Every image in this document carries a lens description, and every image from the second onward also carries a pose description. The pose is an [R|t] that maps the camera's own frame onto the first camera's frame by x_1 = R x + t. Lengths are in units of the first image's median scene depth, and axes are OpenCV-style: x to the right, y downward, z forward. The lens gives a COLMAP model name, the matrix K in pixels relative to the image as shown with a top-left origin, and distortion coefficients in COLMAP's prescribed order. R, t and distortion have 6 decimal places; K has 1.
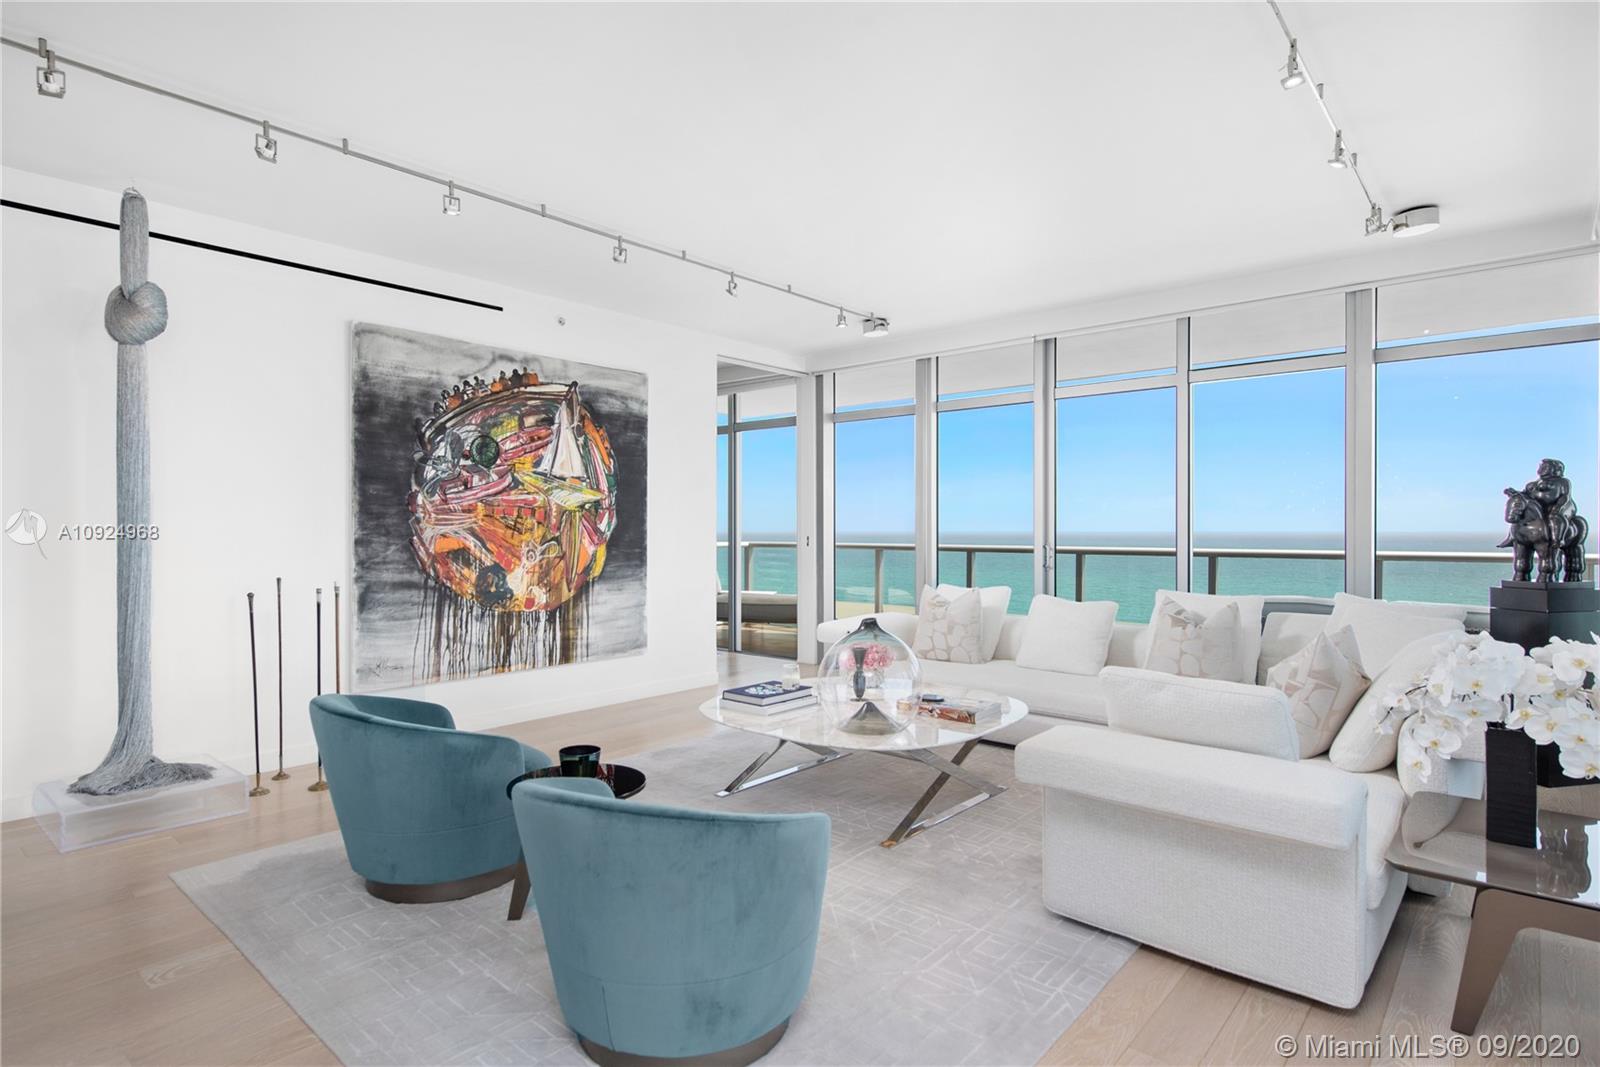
lens RADIAL K [[839.0, 0, 799.9], [0, 839.0, 534.4], [0, 0, 1]] dist [0.017705, 0.001395]
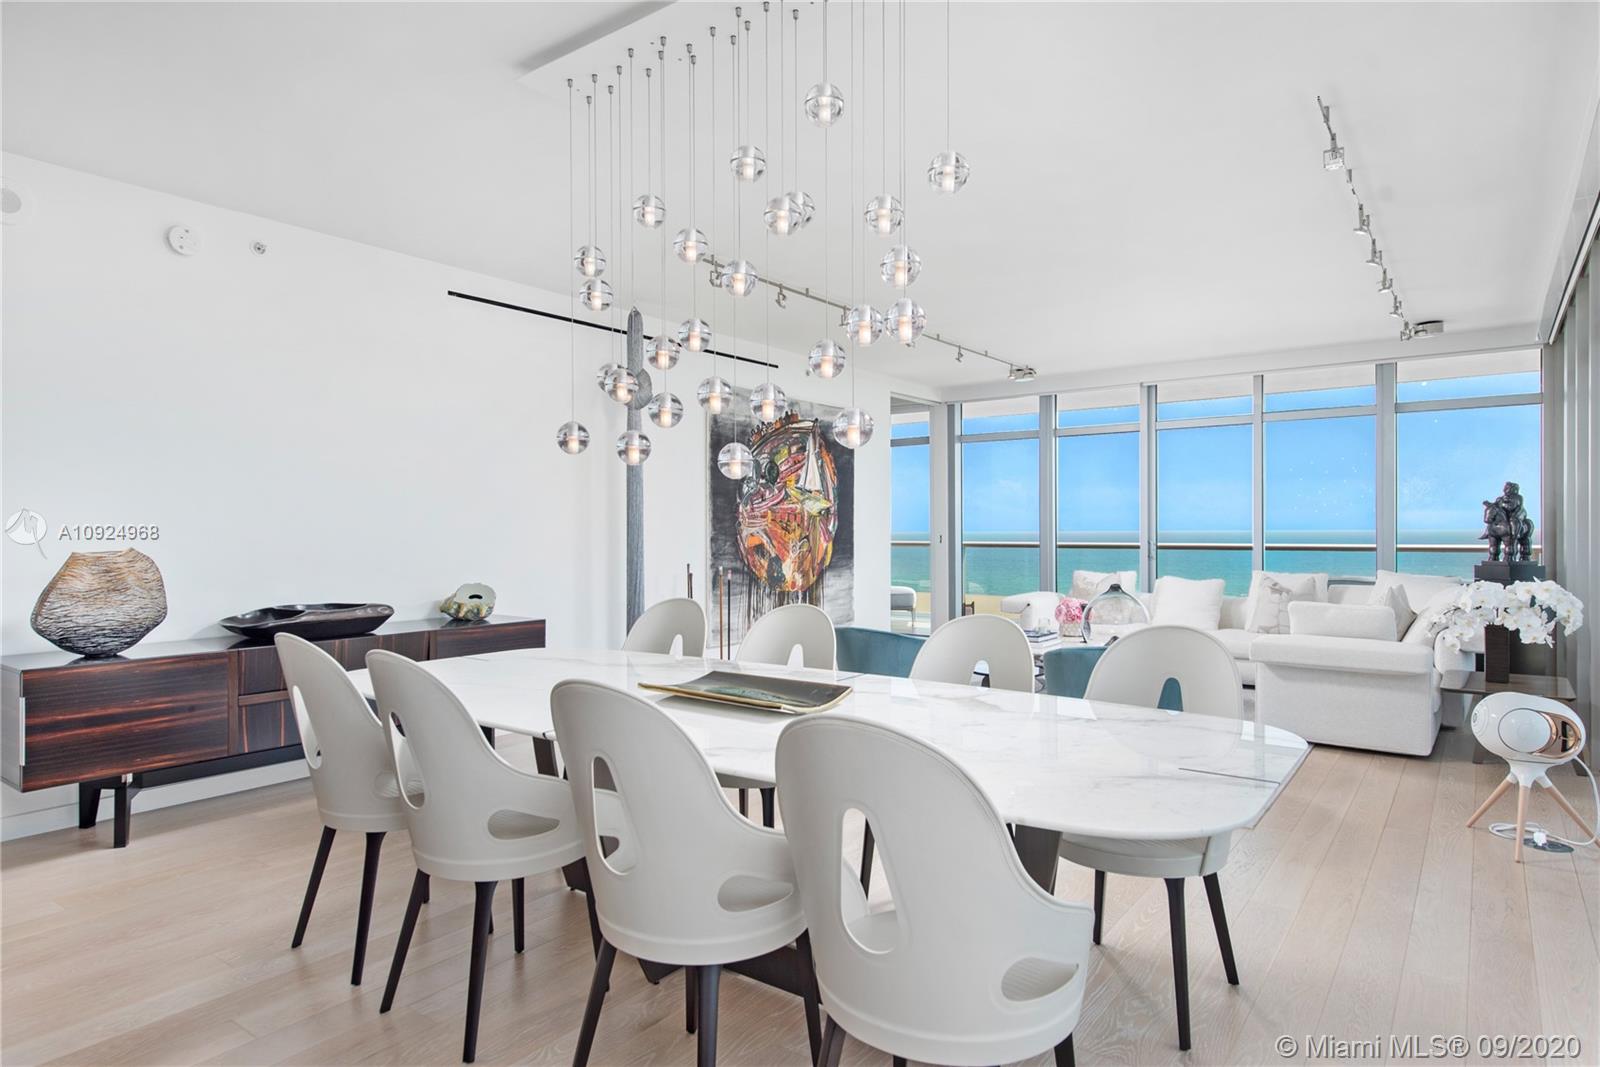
lens RADIAL K [[946.5, 0, 803.3], [0, 946.5, 532.9], [0, 0, 1]] dist [0.051375, -0.001131]
pose [[0.995067, -0.003921, 0.099129, -0.485063], [0.004049, 0.999991, -0.001089, 0.000288], [-0.099124, 0.001485, 0.995074, -0.533204]]
